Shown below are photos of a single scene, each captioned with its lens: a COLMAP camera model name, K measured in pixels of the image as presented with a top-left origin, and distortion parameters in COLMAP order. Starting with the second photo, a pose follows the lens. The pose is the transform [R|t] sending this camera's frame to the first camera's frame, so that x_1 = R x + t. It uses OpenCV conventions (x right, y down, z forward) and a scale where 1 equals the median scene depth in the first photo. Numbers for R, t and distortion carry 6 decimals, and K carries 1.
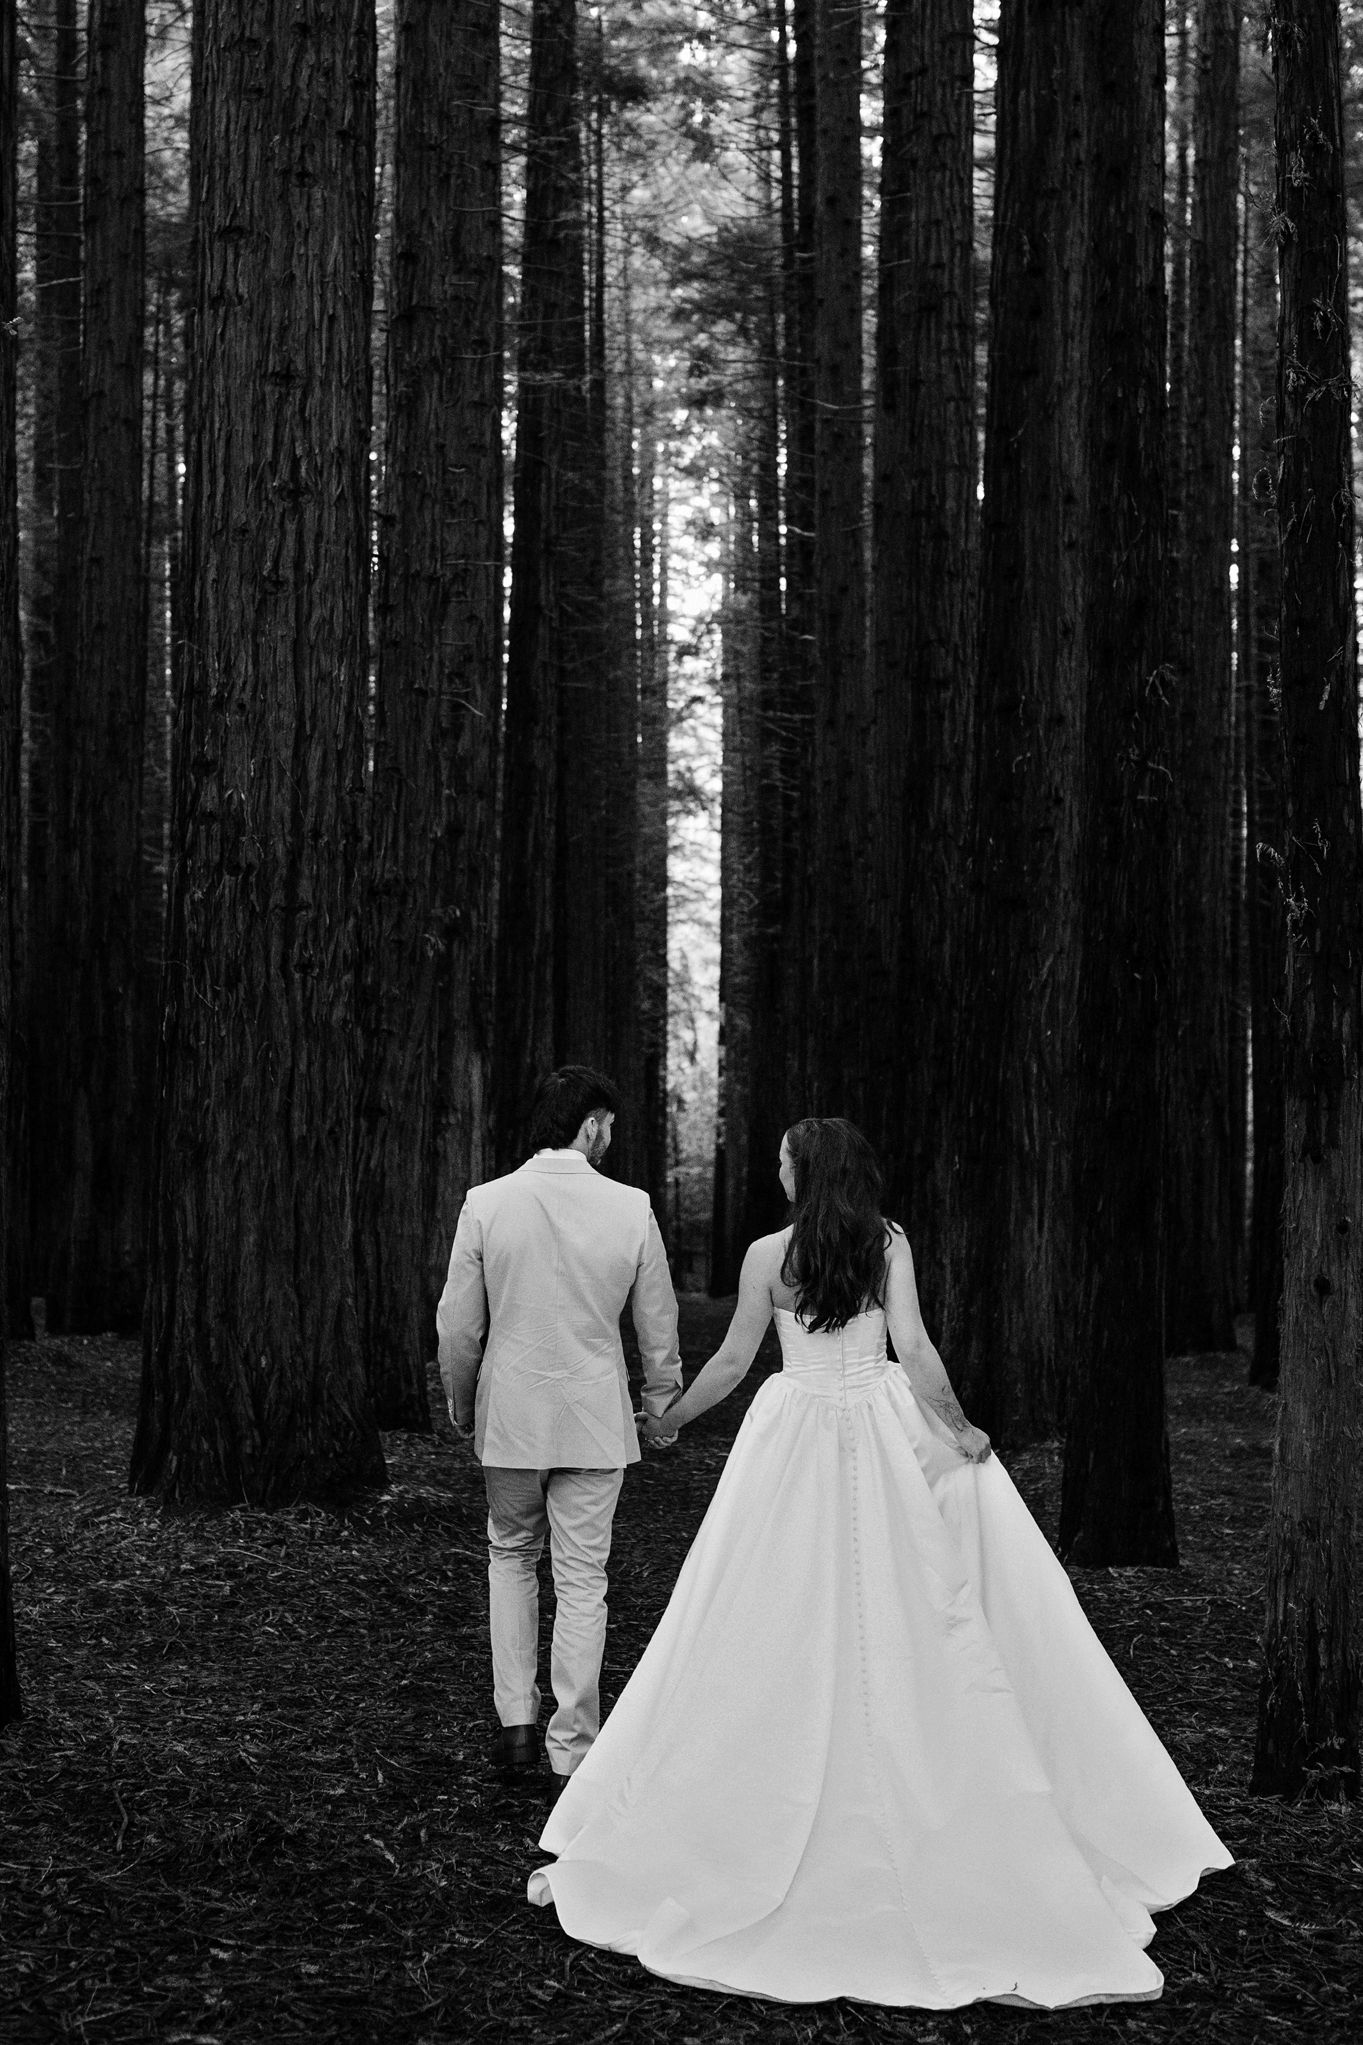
lens RADIAL K [[2153.0, 0, 623.1], [0, 2153.0, 929.6], [0, 0, 1]] dist [0.004498, -0.001797]
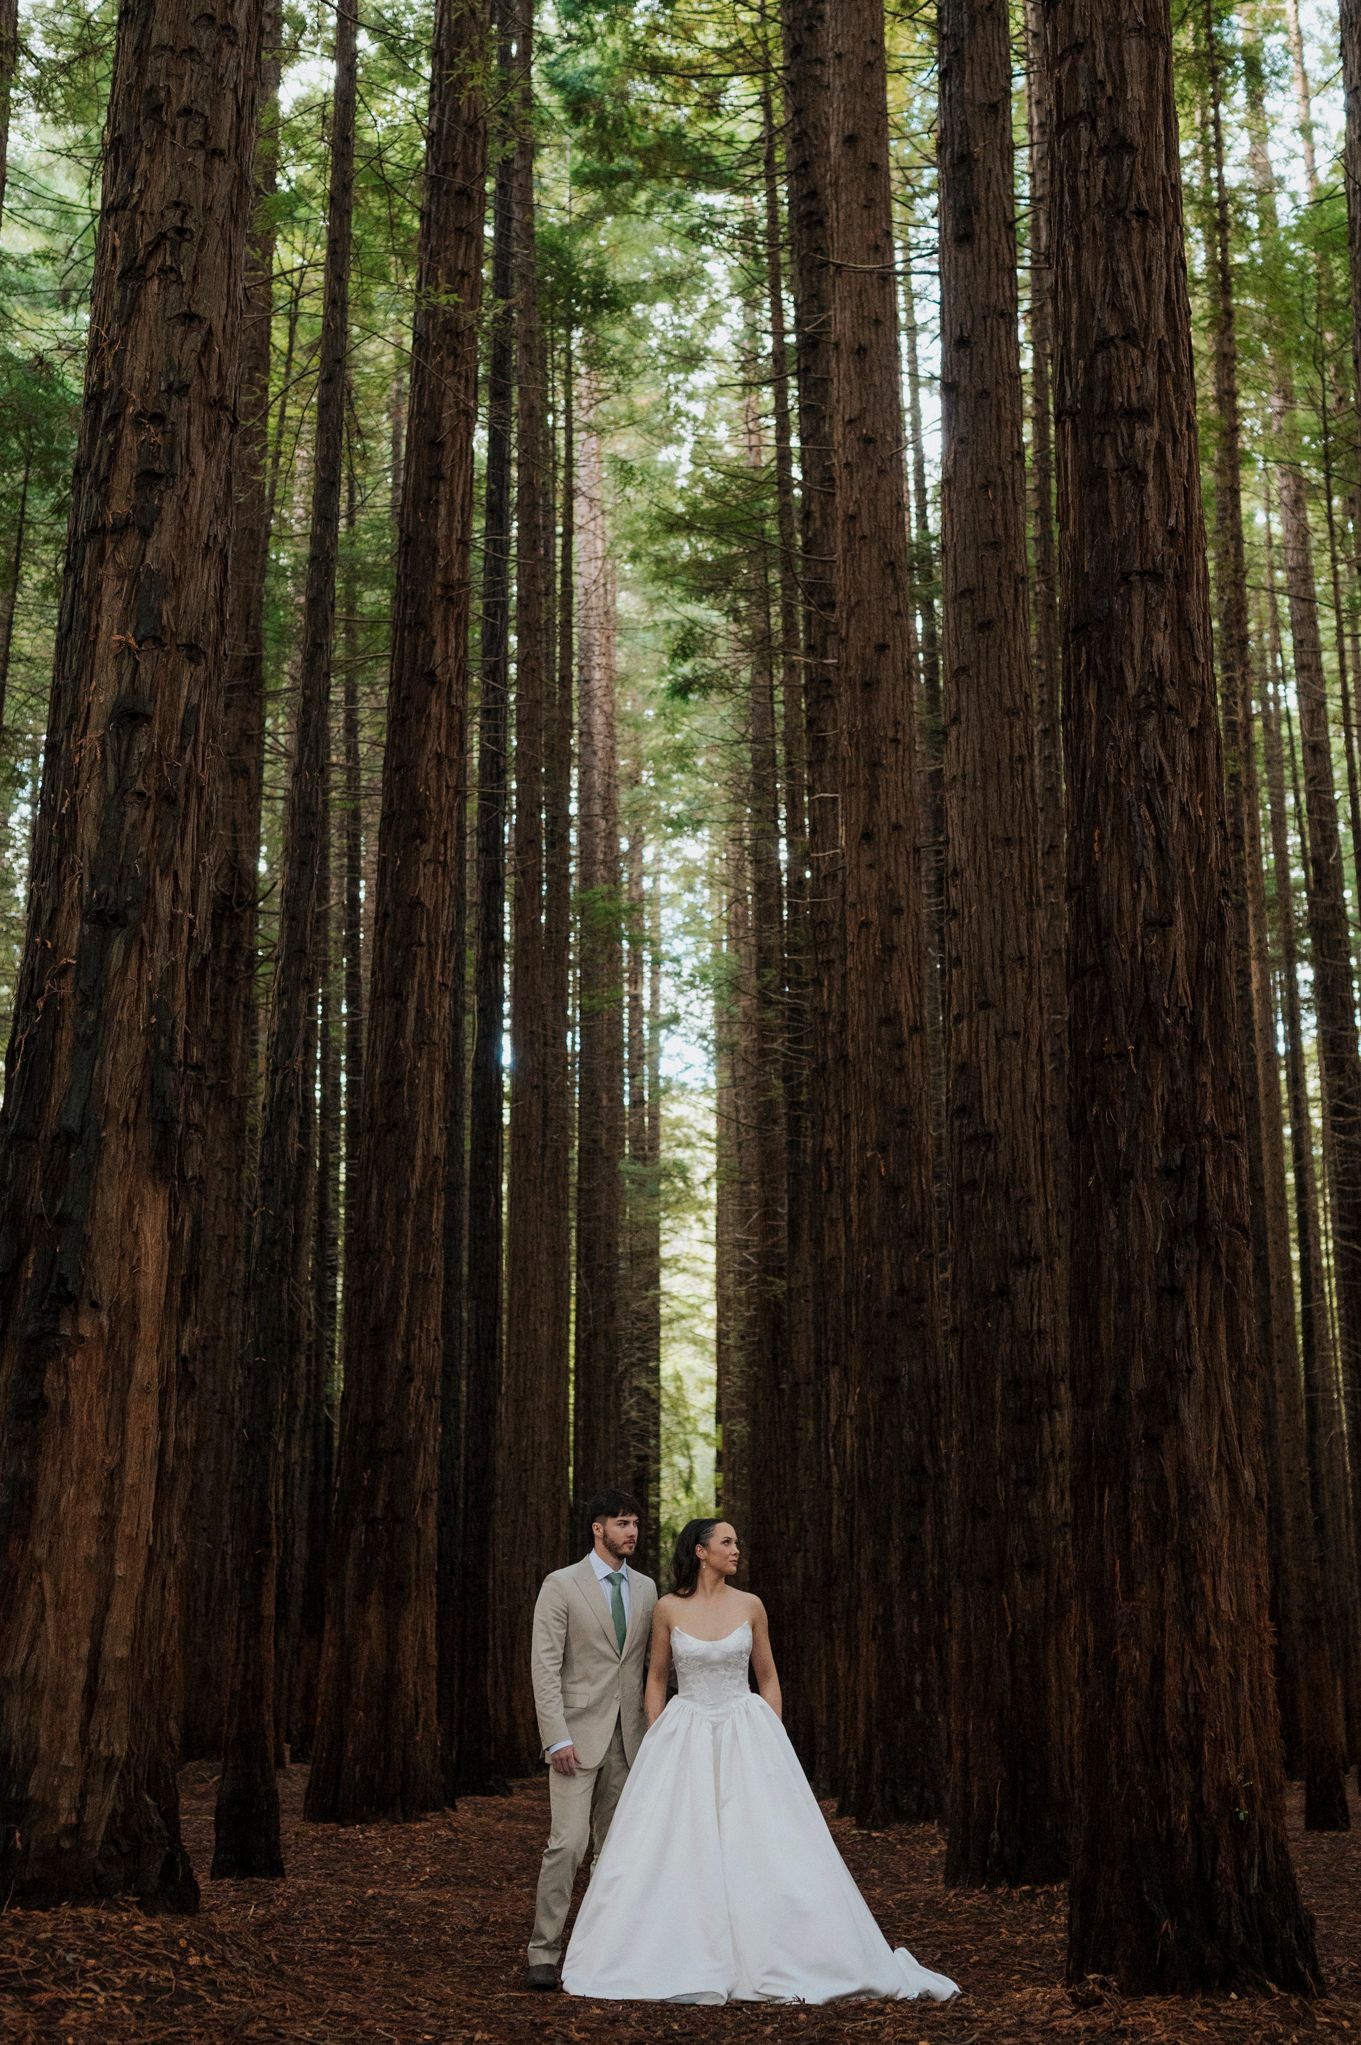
lens RADIAL K [[2065.5, 0, 718.7], [0, 2065.5, 990.7], [0, 0, 1]] dist [0.000922, 0.012364]
pose [[0.998923, -0.001389, 0.046383, 0.030305], [0.009964, 0.982658, -0.185161, 0.098630], [-0.045321, 0.185424, 0.981613, 0.556579]]
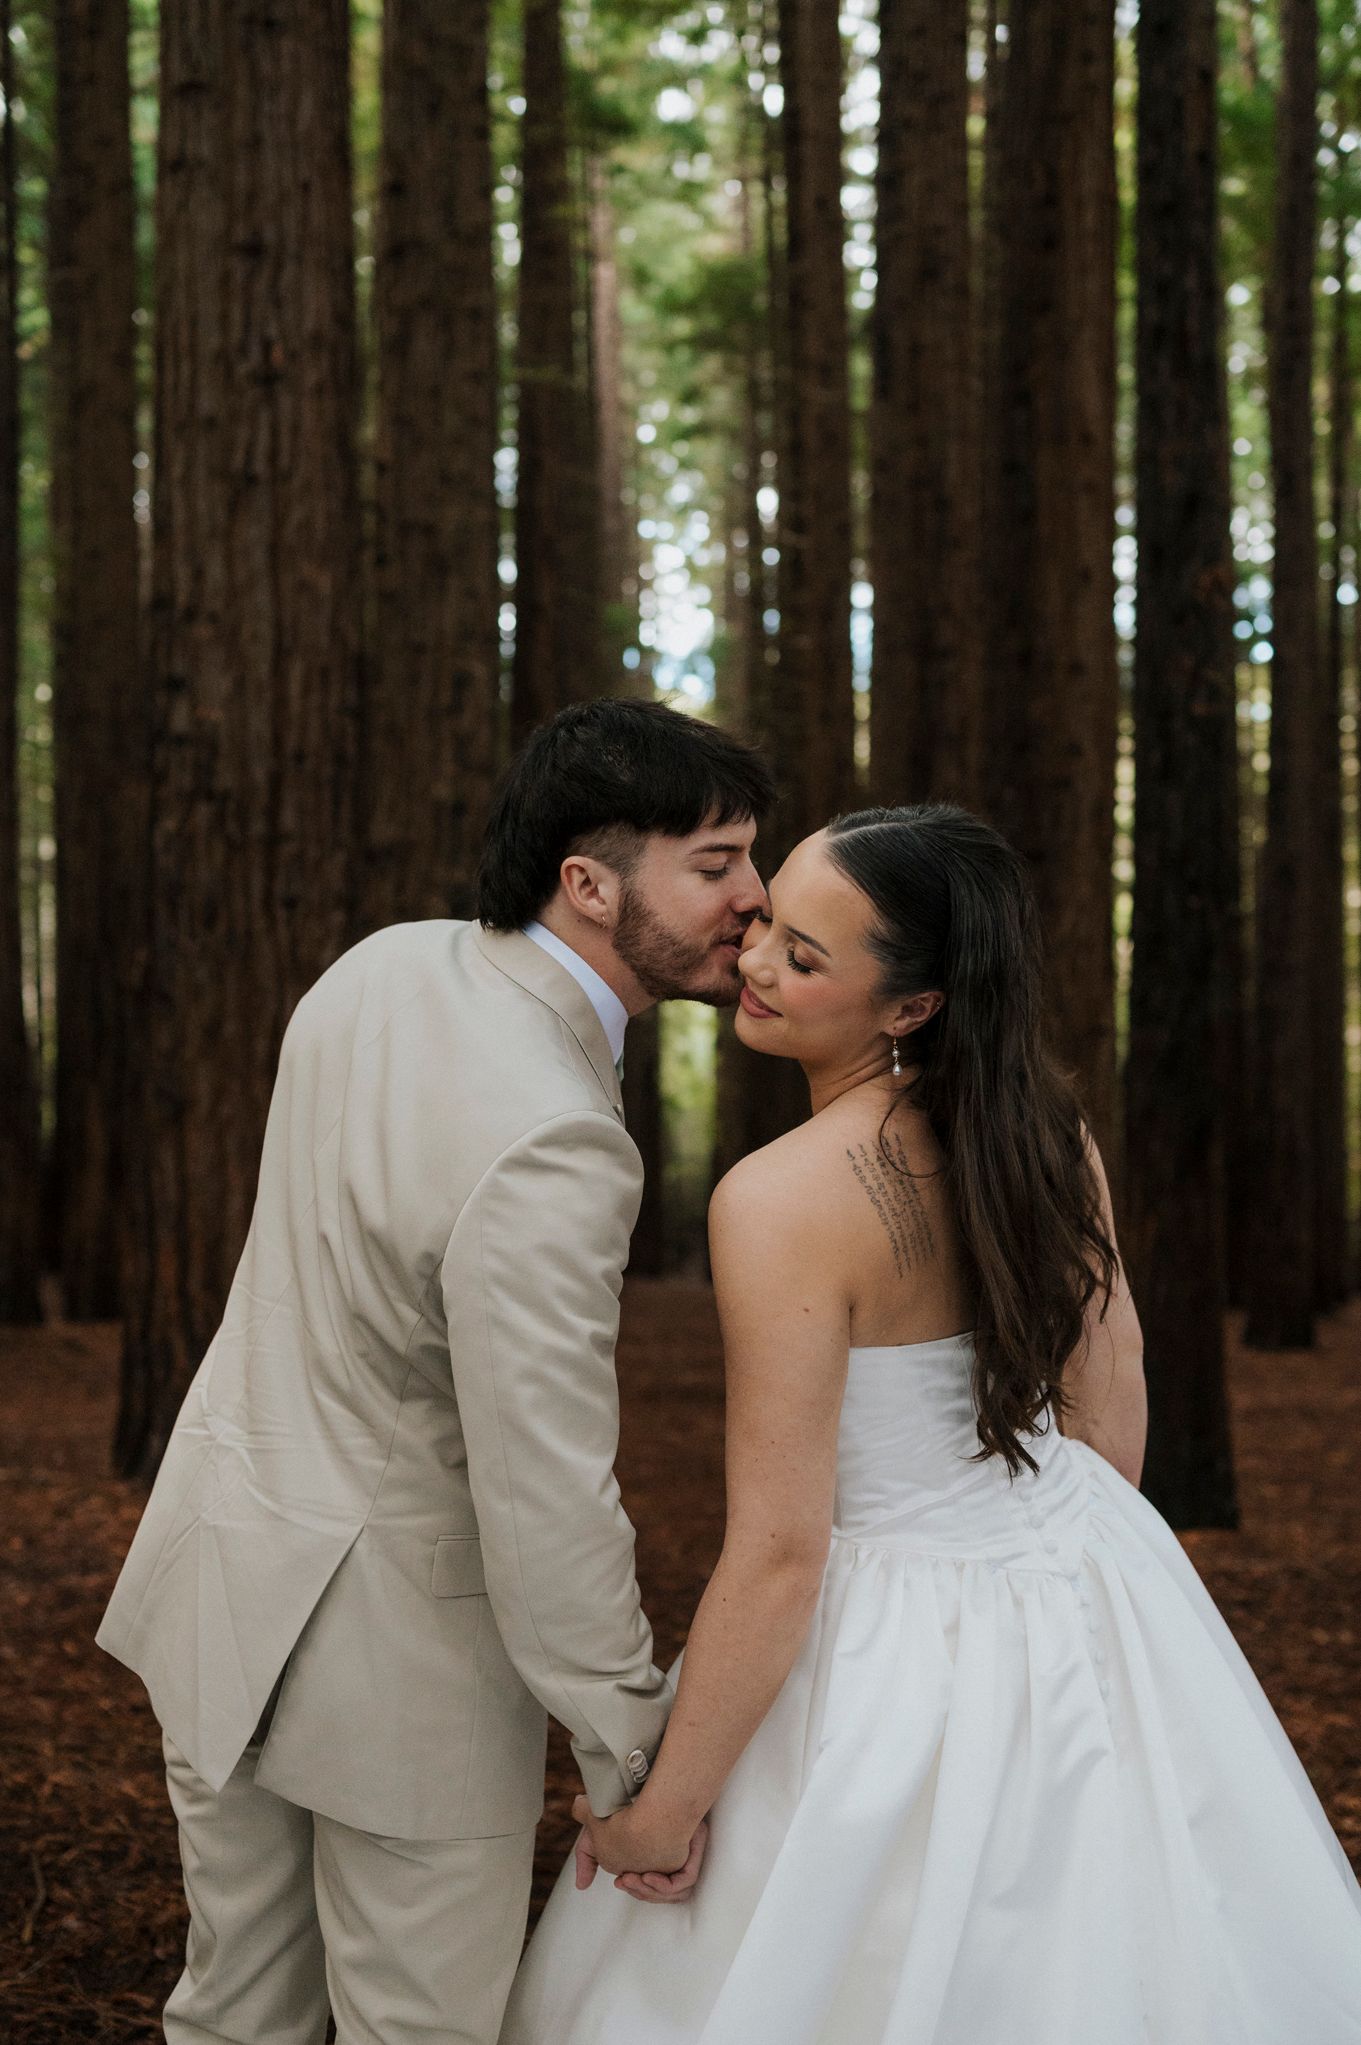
lens RADIAL K [[1972.6, 0, 680.5], [0, 1972.6, 1022.5], [0, 0, 1]] dist [-0.000038, 0.011146]
pose [[0.999427, -0.015767, 0.029960, -0.004388], [0.014703, 0.999265, 0.035398, 0.021624], [-0.030496, -0.034938, 0.998924, 0.084059]]
